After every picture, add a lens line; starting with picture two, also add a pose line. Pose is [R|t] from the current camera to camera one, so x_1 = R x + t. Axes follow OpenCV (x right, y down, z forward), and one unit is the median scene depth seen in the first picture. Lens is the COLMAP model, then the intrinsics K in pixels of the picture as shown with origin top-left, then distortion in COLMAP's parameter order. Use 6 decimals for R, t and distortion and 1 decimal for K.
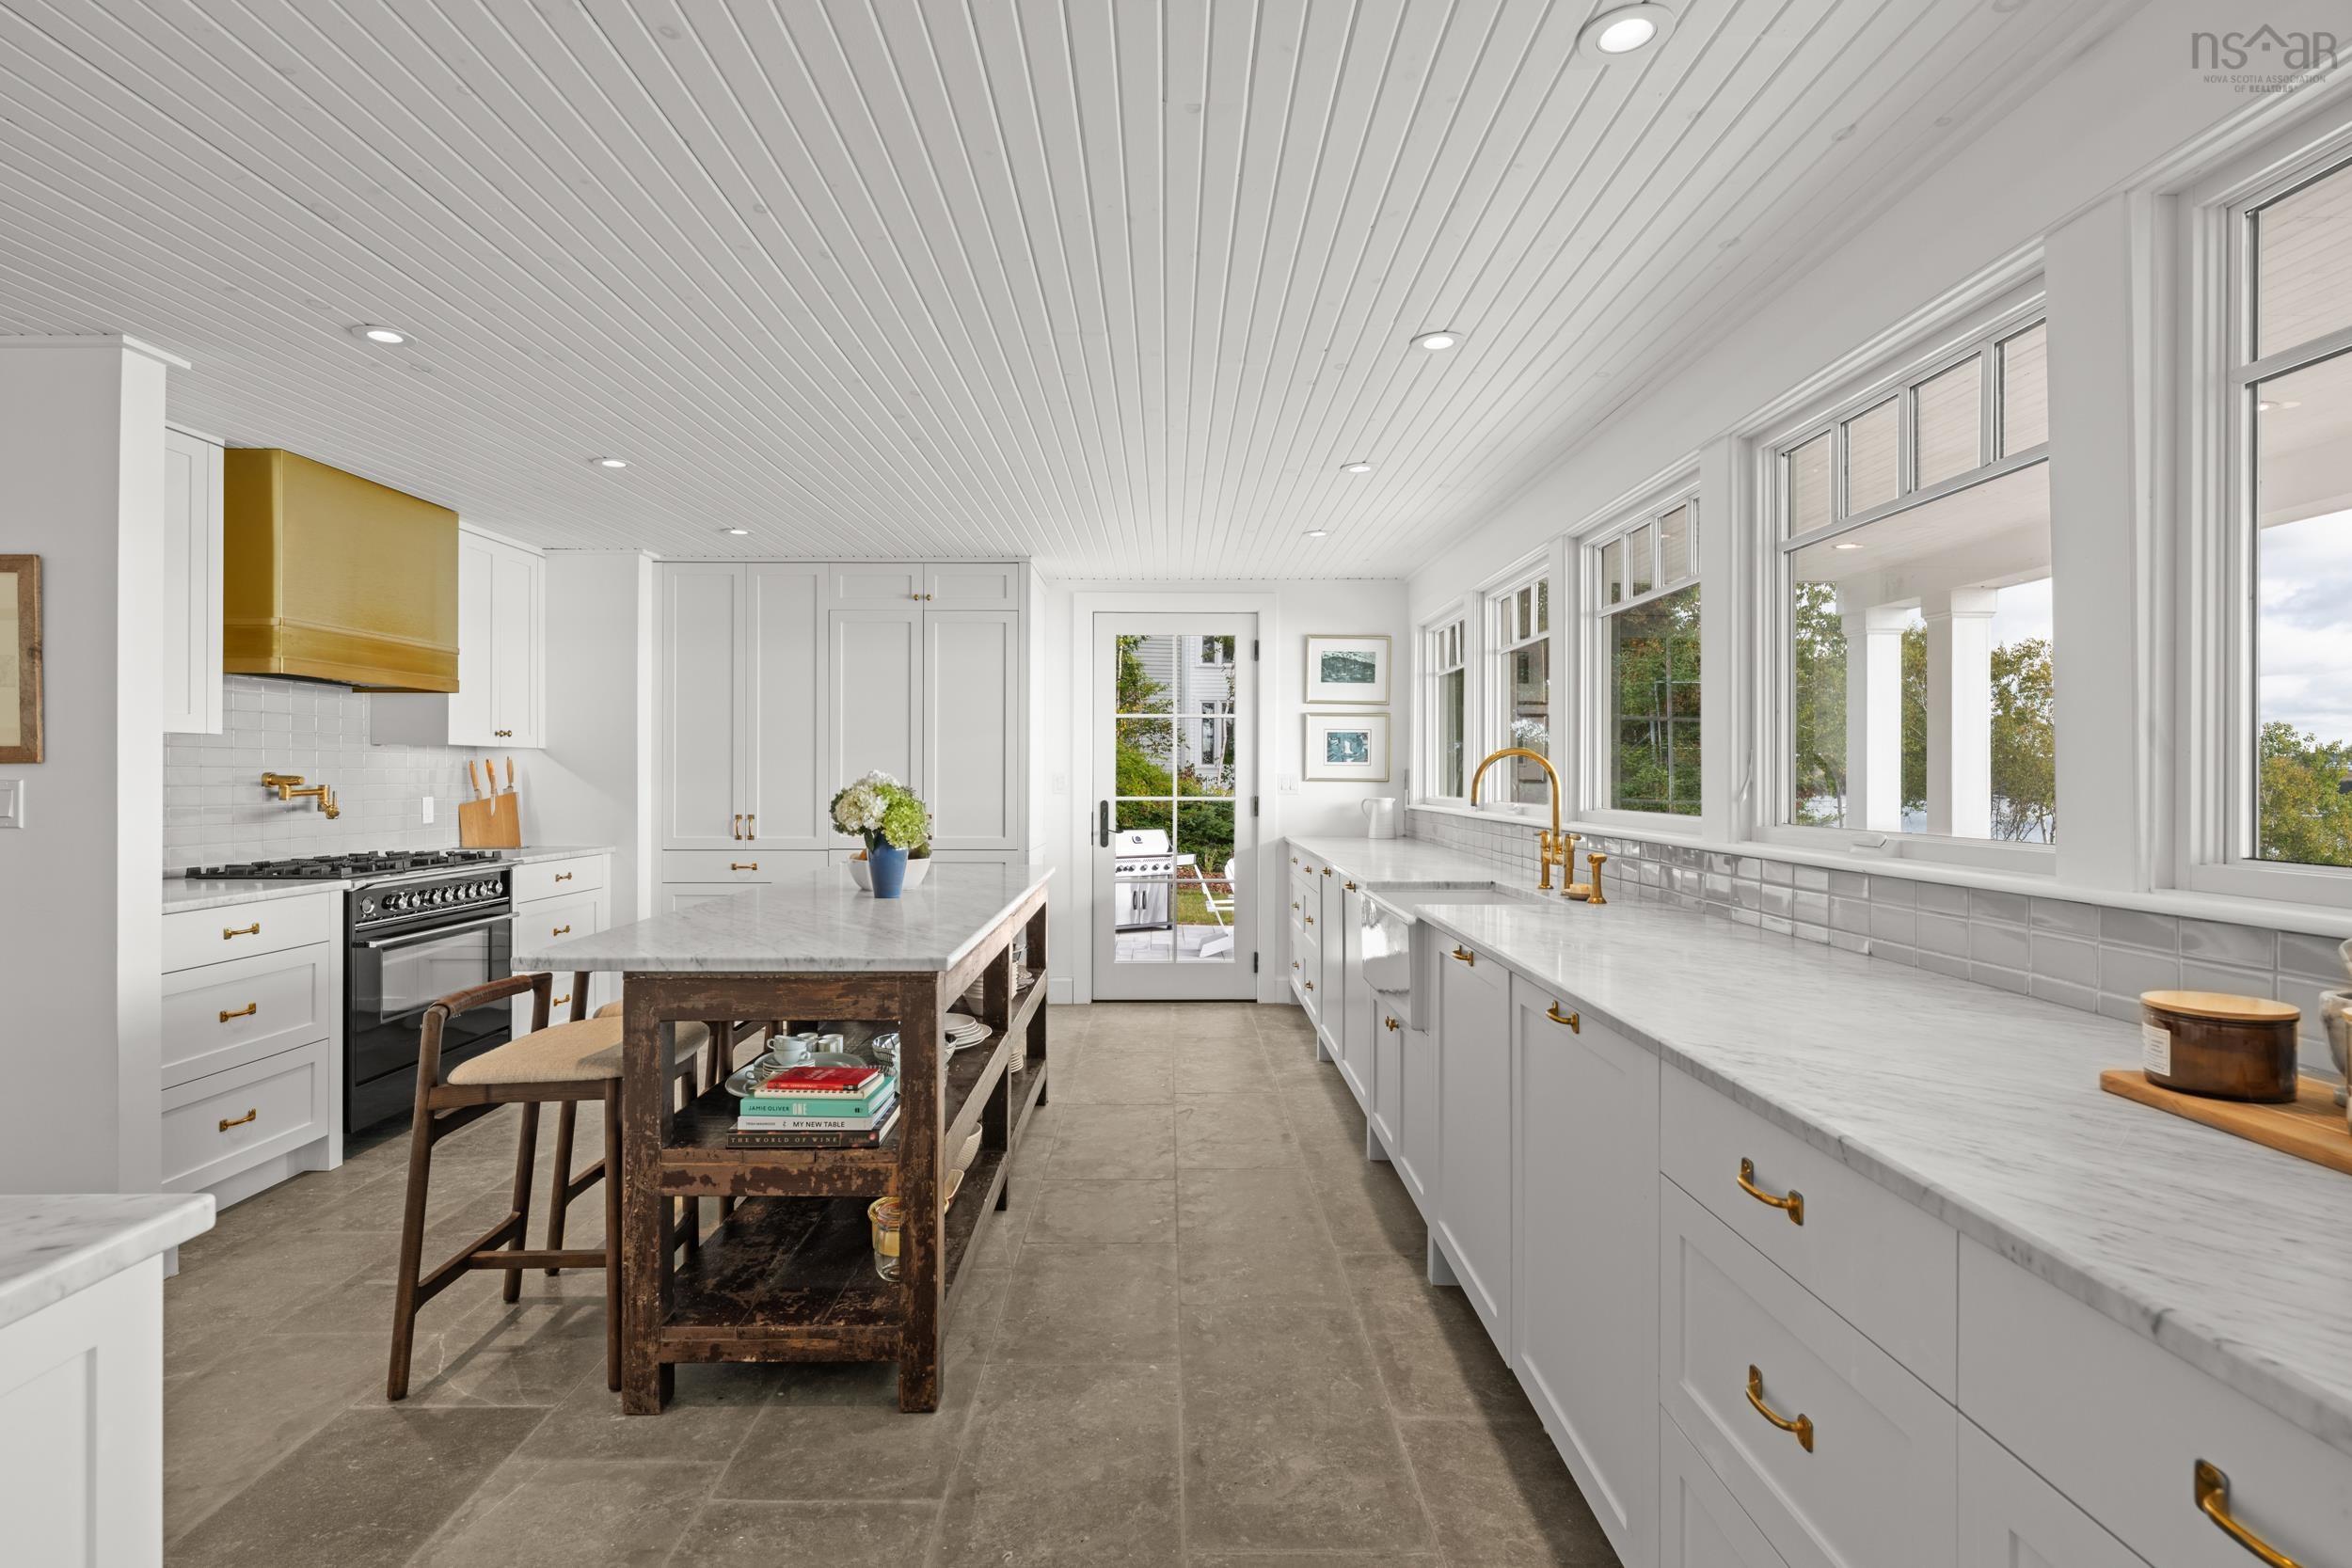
lens RADIAL K [[1148.3, 0, 1172.8], [0, 1148.3, 770.7], [0, 0, 1]] dist [-0.001169, -0.000230]
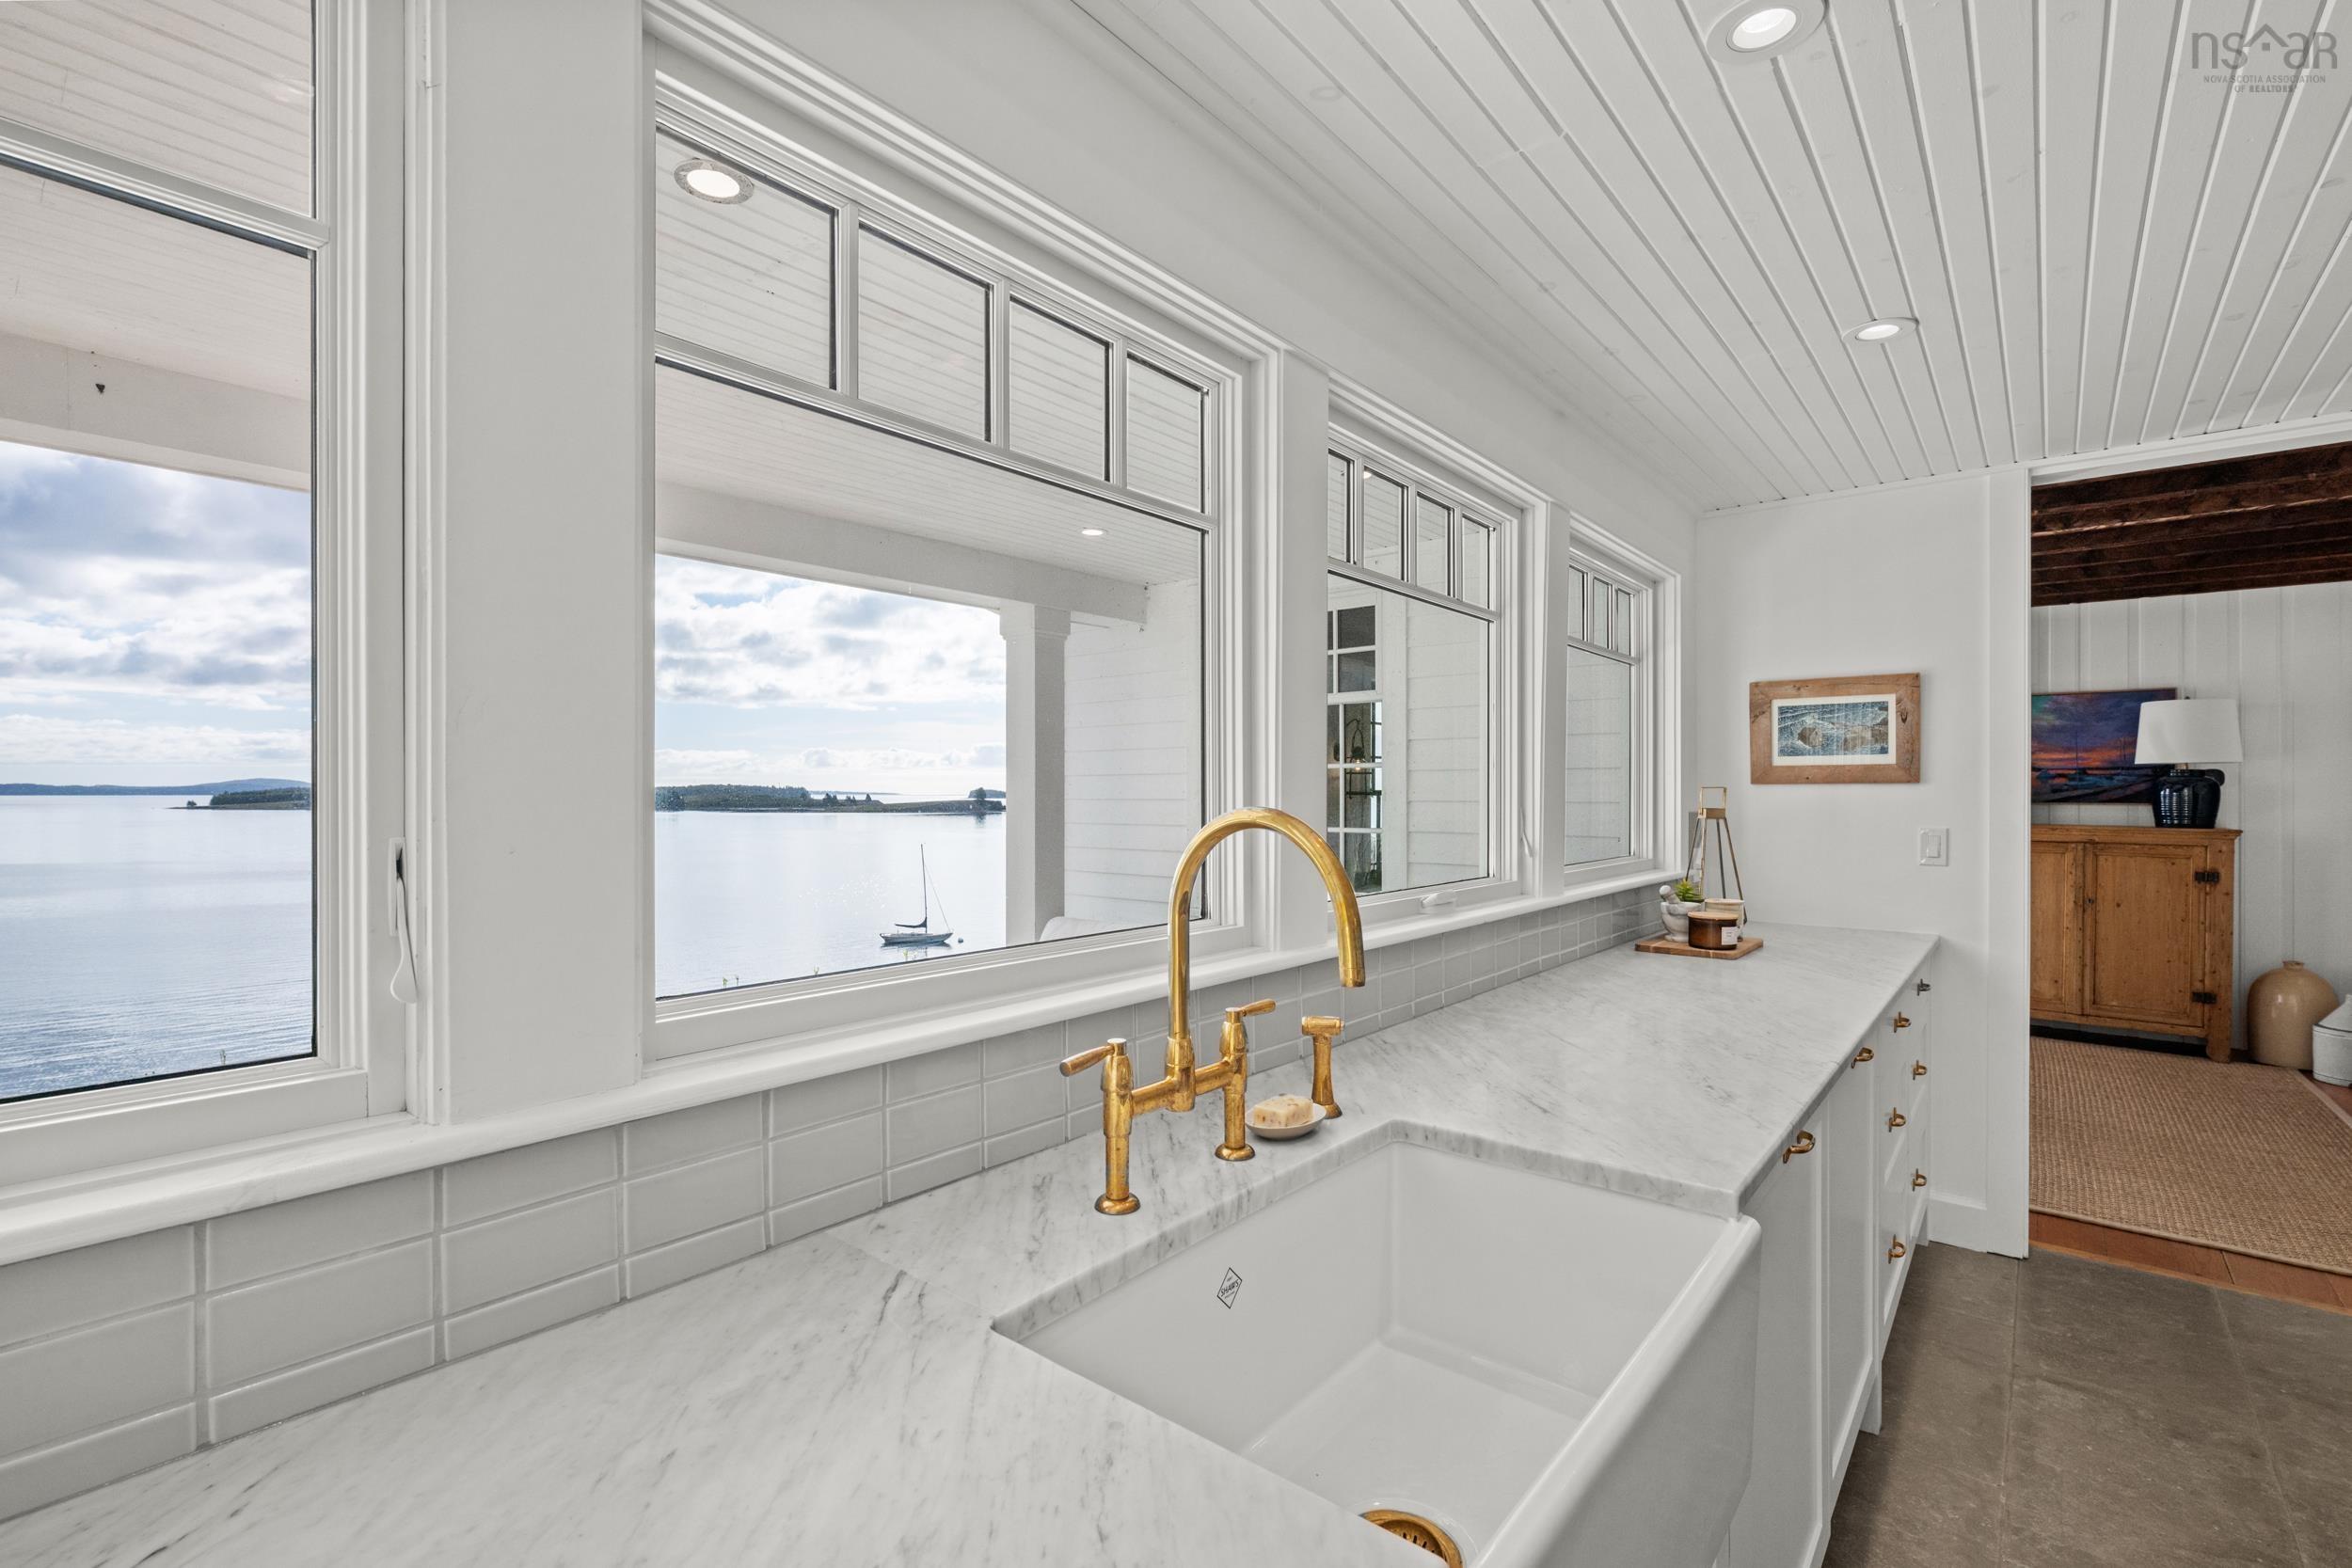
lens RADIAL K [[1037.3, 0, 1176.0], [0, 1037.3, 784.0], [0, 0, 1]] dist [0.000797, 0.000066]
pose [[-0.762385, 0.002981, 0.647116, 0.063967], [-0.001434, 0.999979, -0.006295, -0.013891], [-0.647122, -0.005727, -0.762365, 0.757164]]
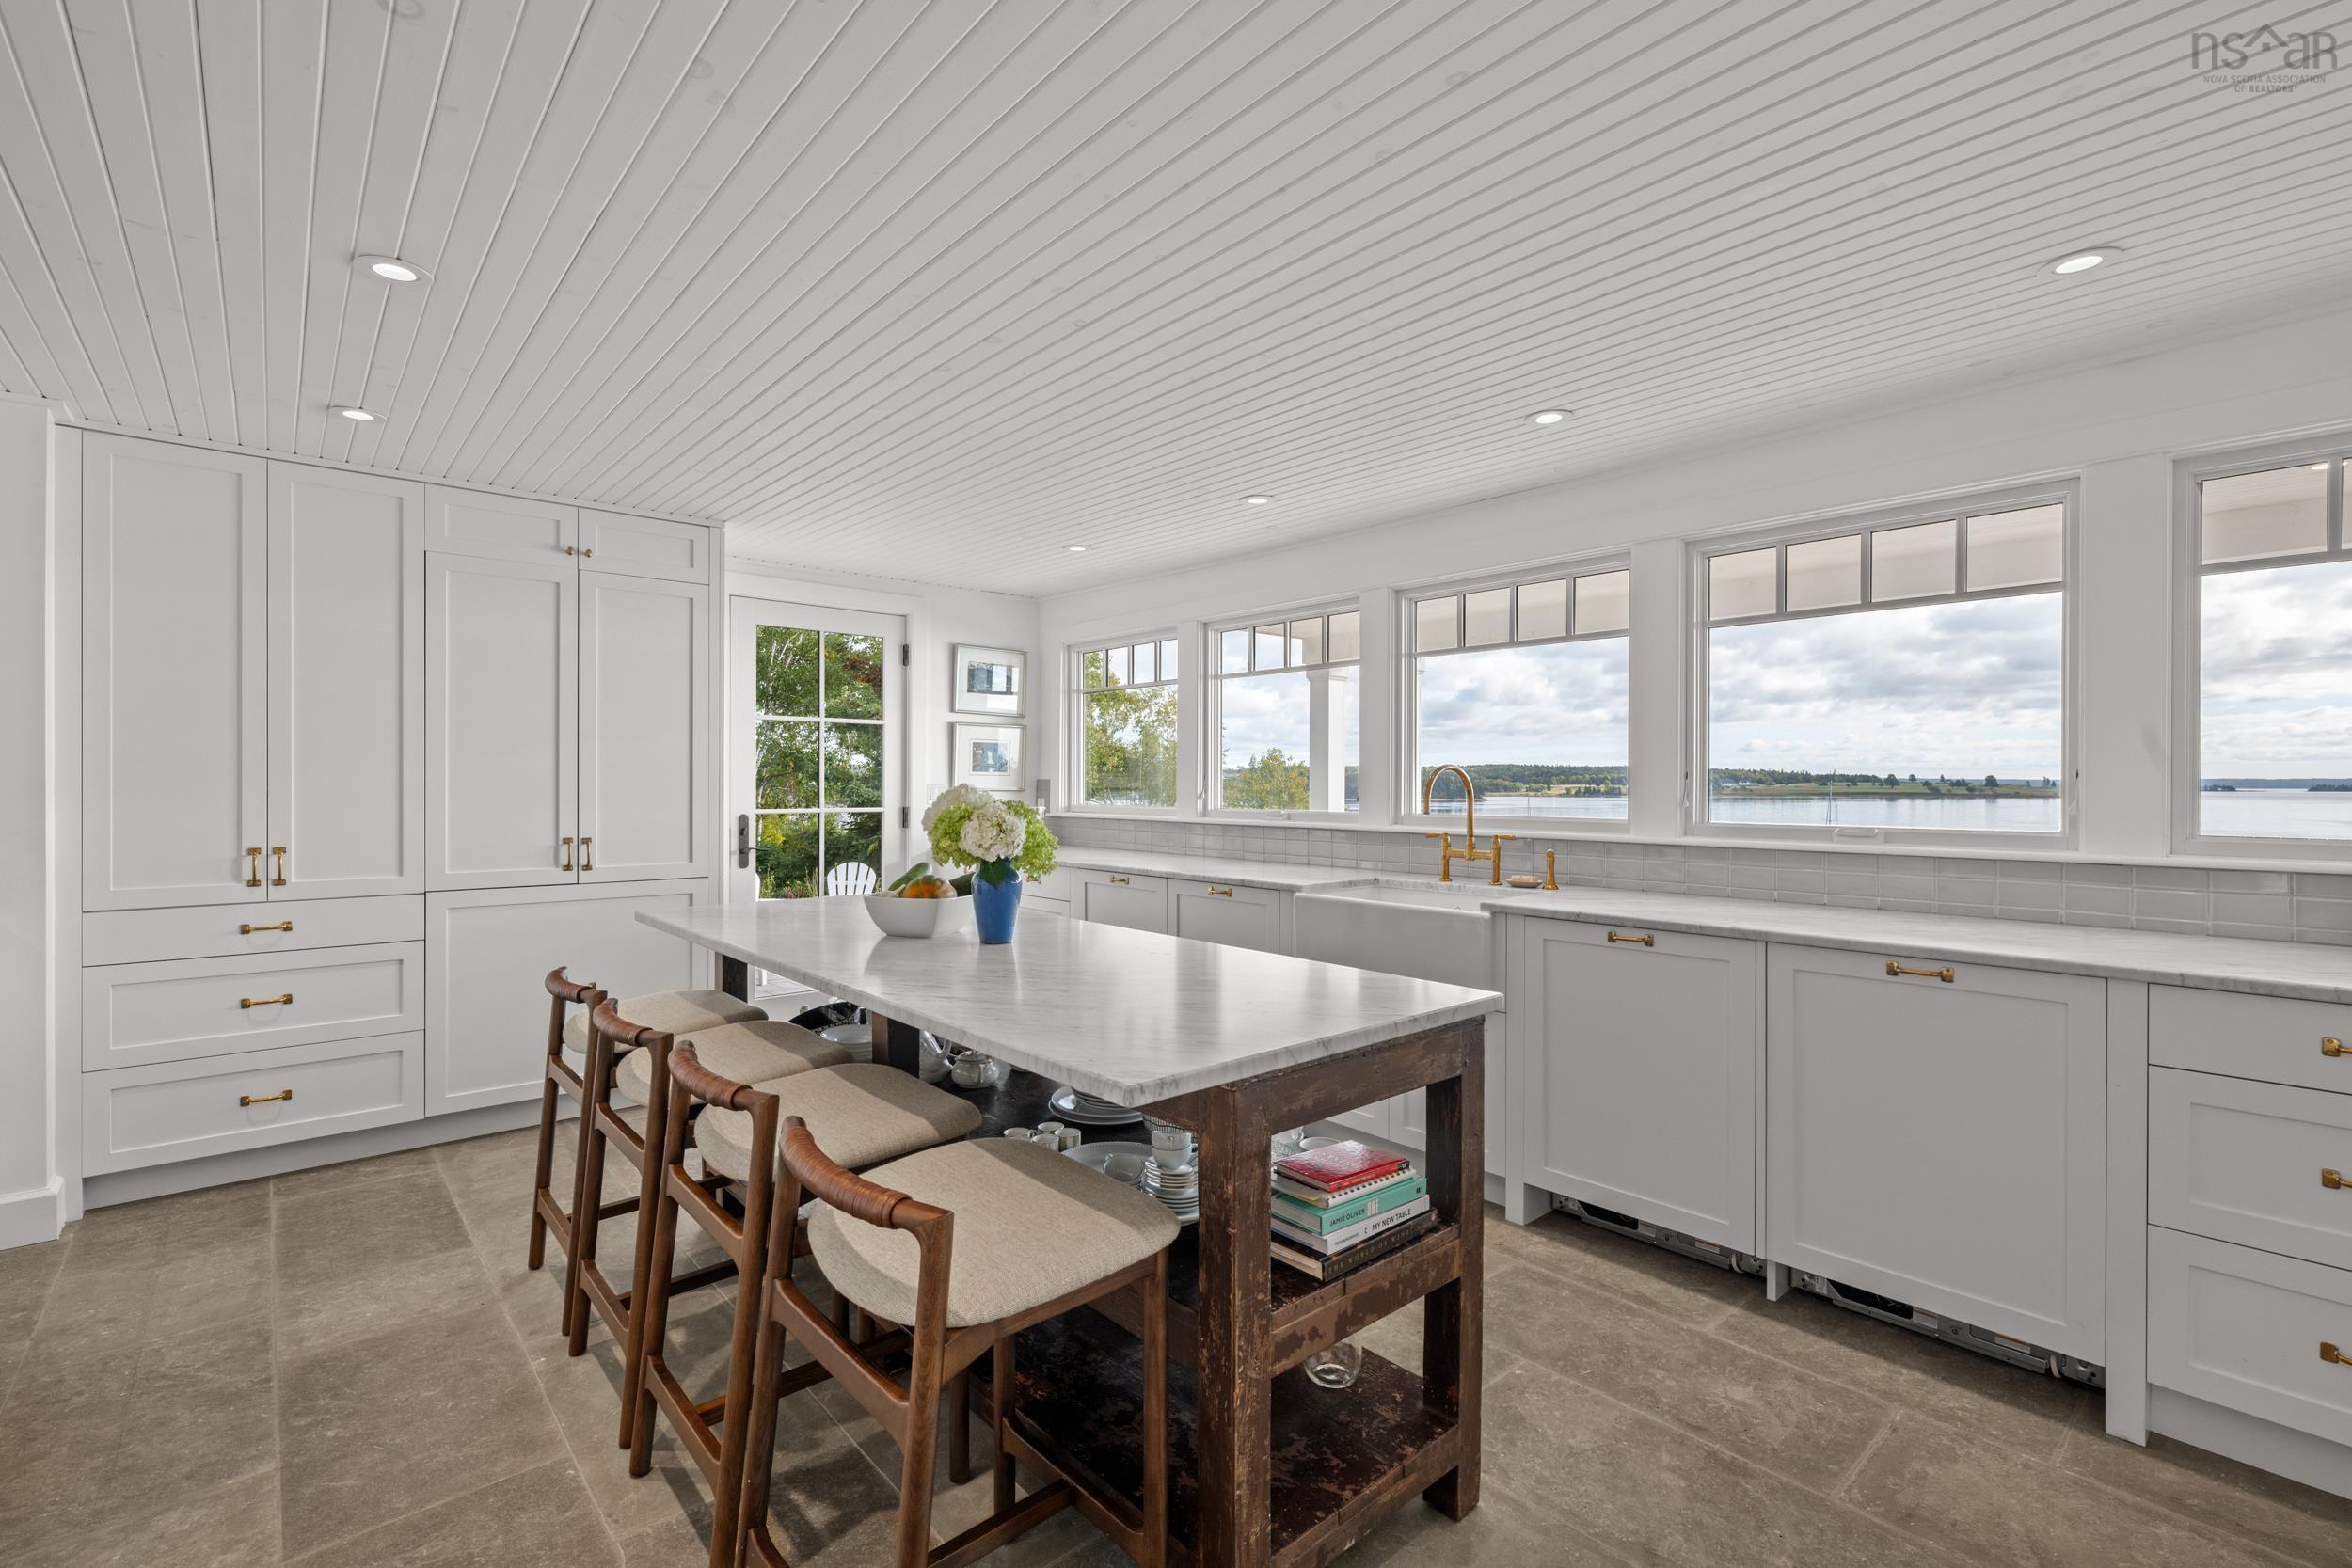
lens RADIAL K [[1037.3, 0, 1176.0], [0, 1037.3, 784.0], [0, 0, 1]] dist [0.000797, 0.000066]
pose [[0.755021, -0.000606, 0.655701, -0.369730], [-0.003421, 0.999982, 0.004864, -0.002026], [-0.655692, -0.005916, 0.755005, 0.221542]]
